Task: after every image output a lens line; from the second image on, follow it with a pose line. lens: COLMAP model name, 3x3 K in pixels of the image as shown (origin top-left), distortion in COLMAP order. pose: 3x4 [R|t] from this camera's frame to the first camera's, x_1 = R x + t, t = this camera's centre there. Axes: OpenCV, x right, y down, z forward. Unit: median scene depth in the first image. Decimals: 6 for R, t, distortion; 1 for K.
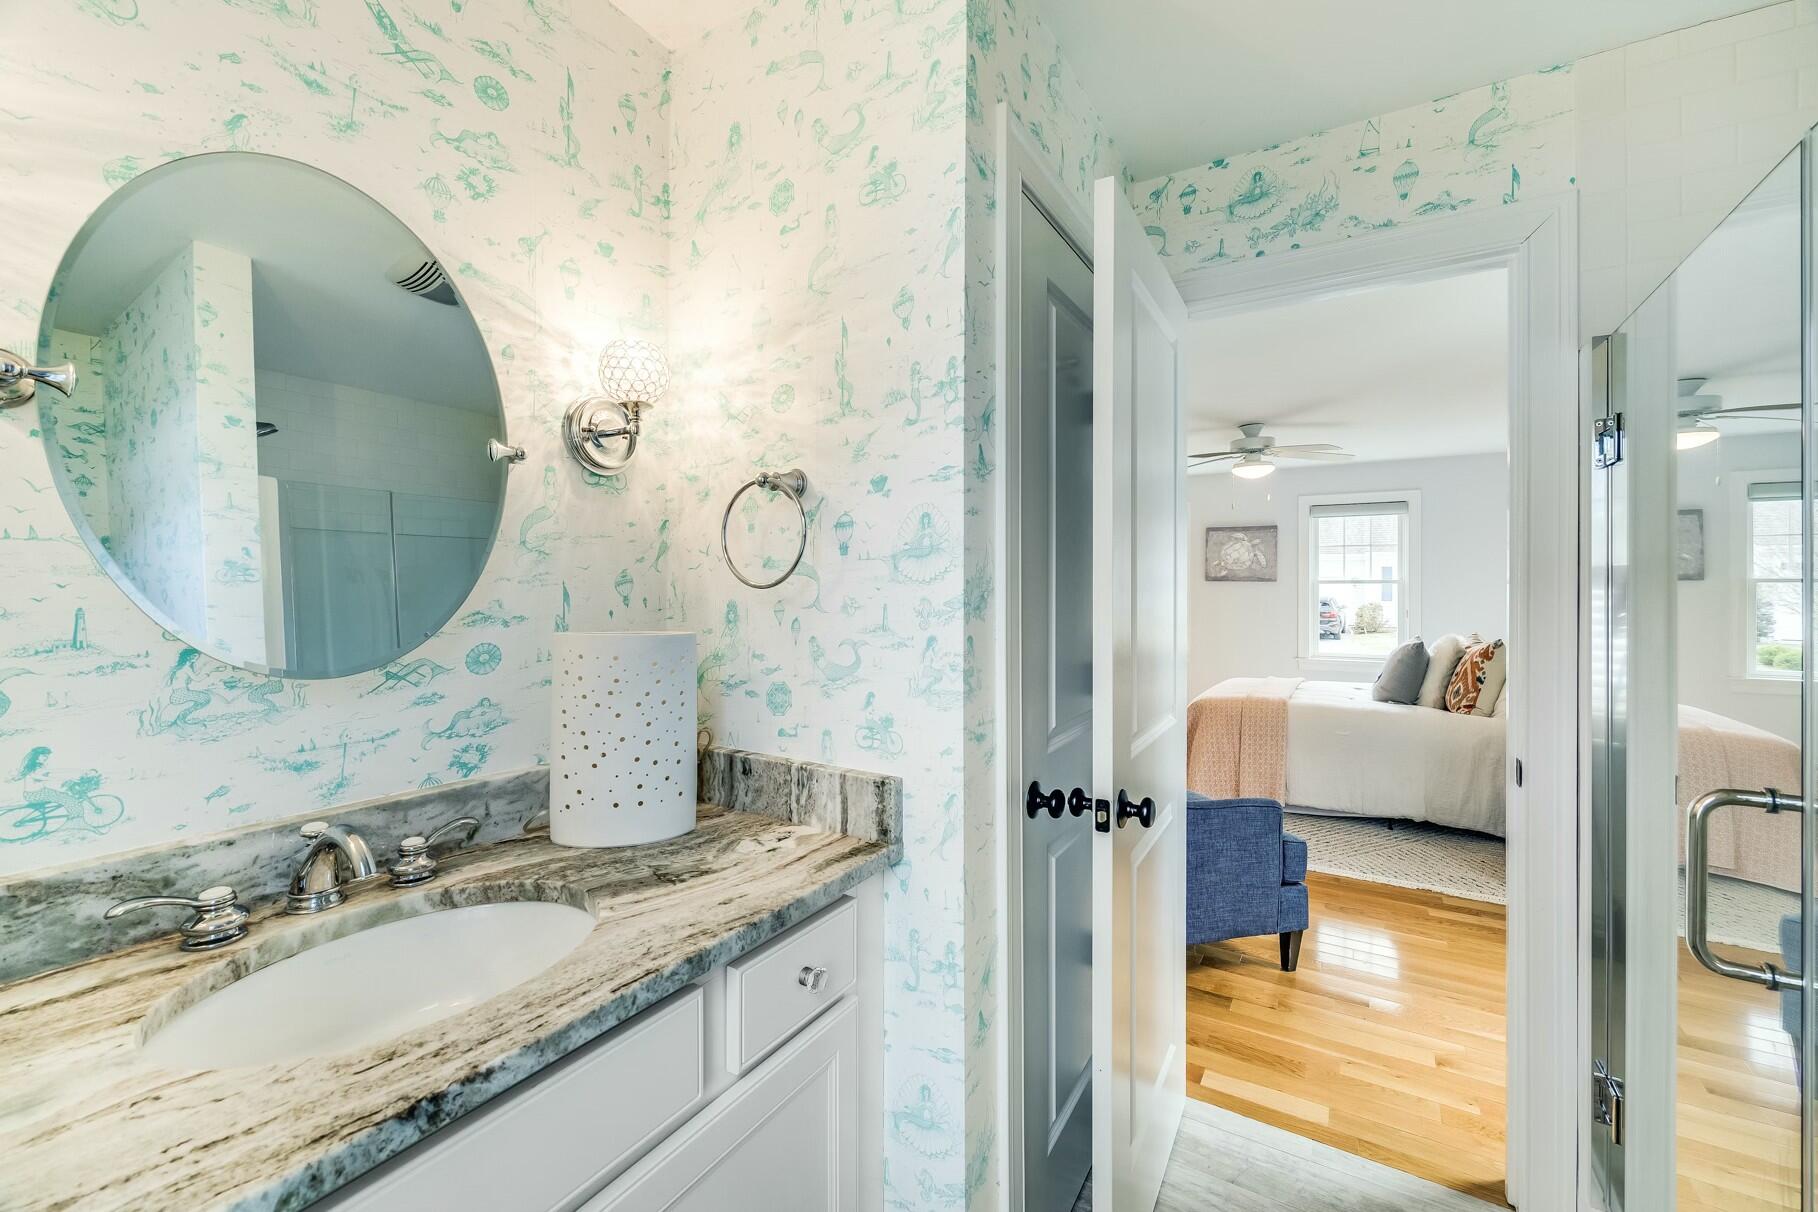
lens RADIAL K [[798.0, 0, 914.7], [0, 798.0, 586.7], [0, 0, 1]] dist [-0.001540, 0.000158]
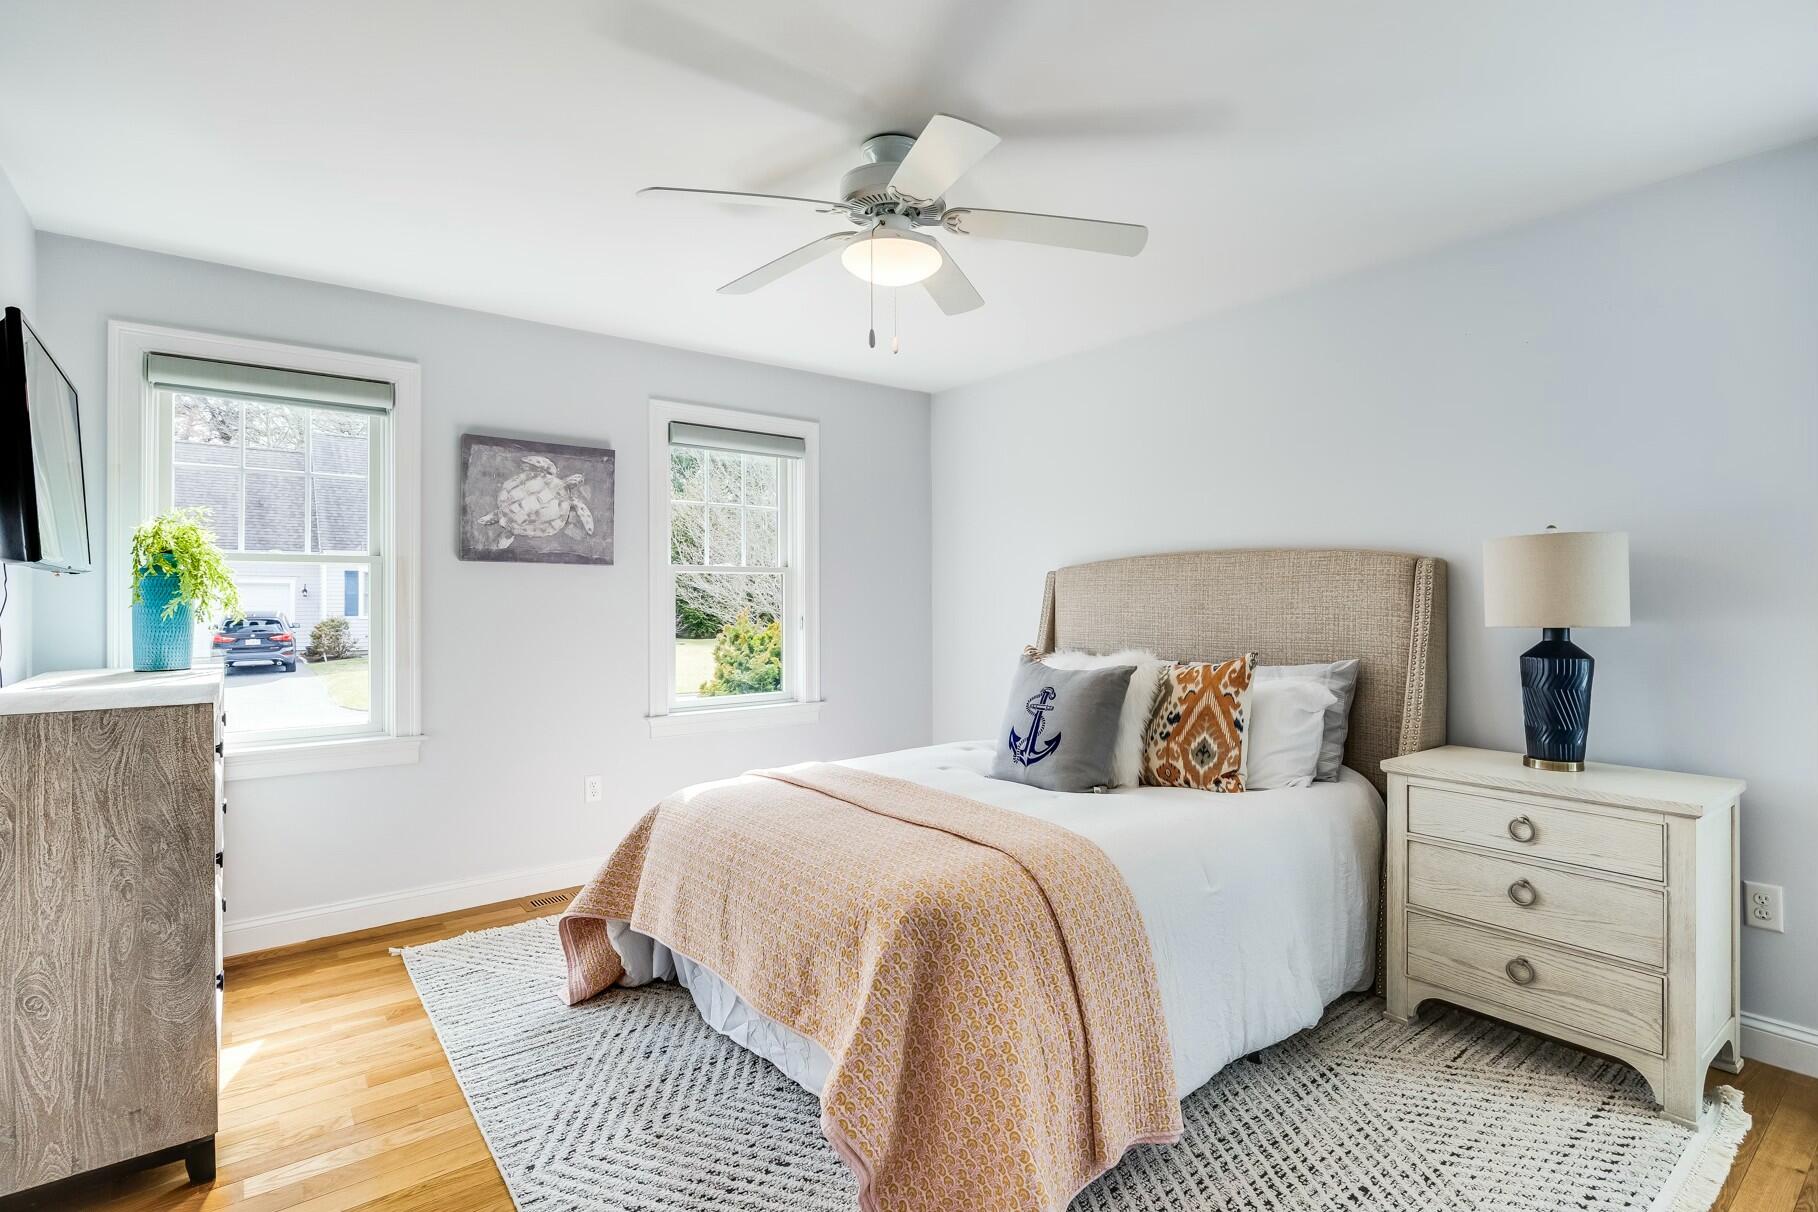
lens RADIAL K [[903.1, 0, 918.7], [0, 903.1, 603.0], [0, 0, 1]] dist [0.010475, -0.000432]
pose [[0.392580, -0.005004, 0.919704, 0.013406], [0.004289, 0.999984, 0.003610, 0.016465], [-0.919708, 0.002527, 0.392595, 0.604309]]
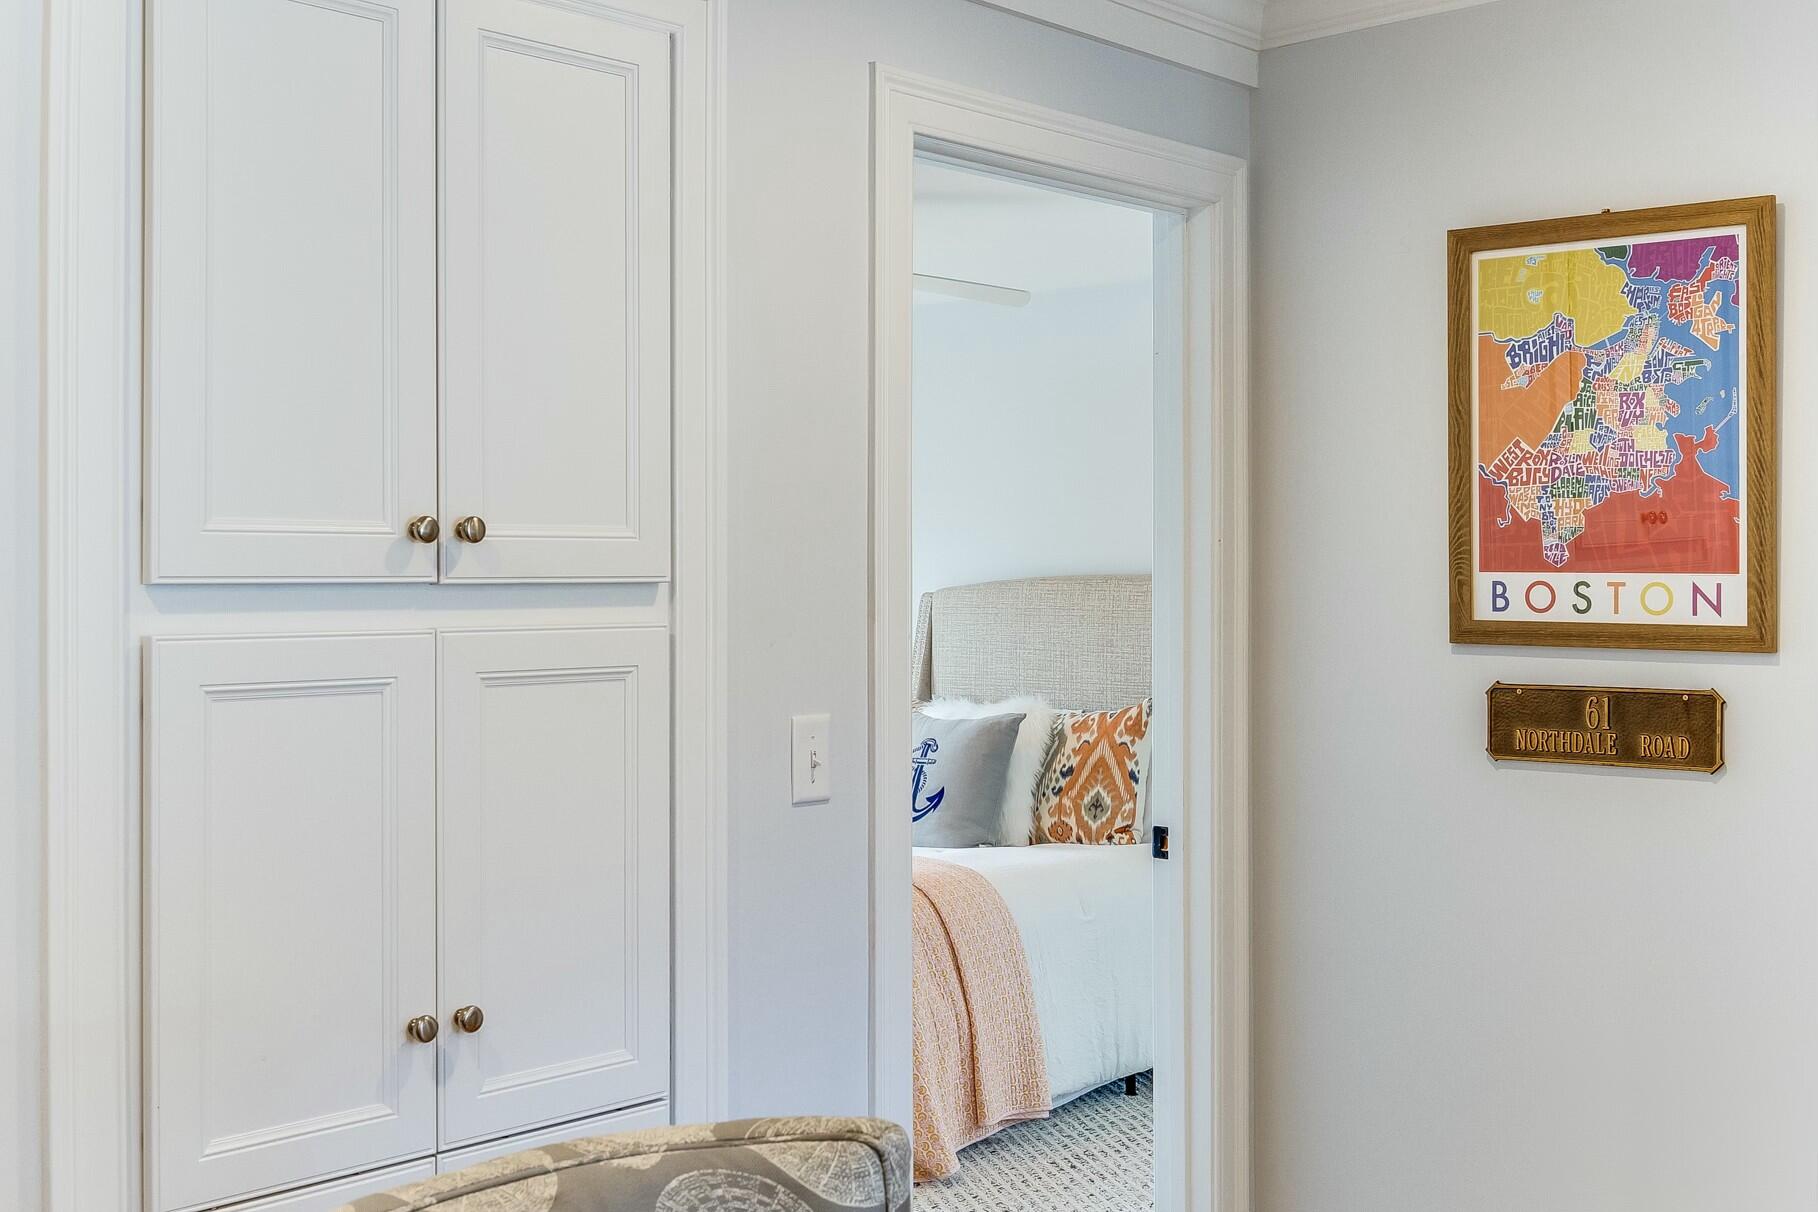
lens RADIAL K [[2117.6, 0, 910.0], [0, 2117.6, 562.1], [0, 0, 1]] dist [-0.000258, -0.011750]
pose [[0.248276, 0.010947, 0.968628, -0.436218], [0.001567, 0.999930, -0.011703, -0.005710], [-0.968688, 0.004424, 0.248241, 0.502235]]
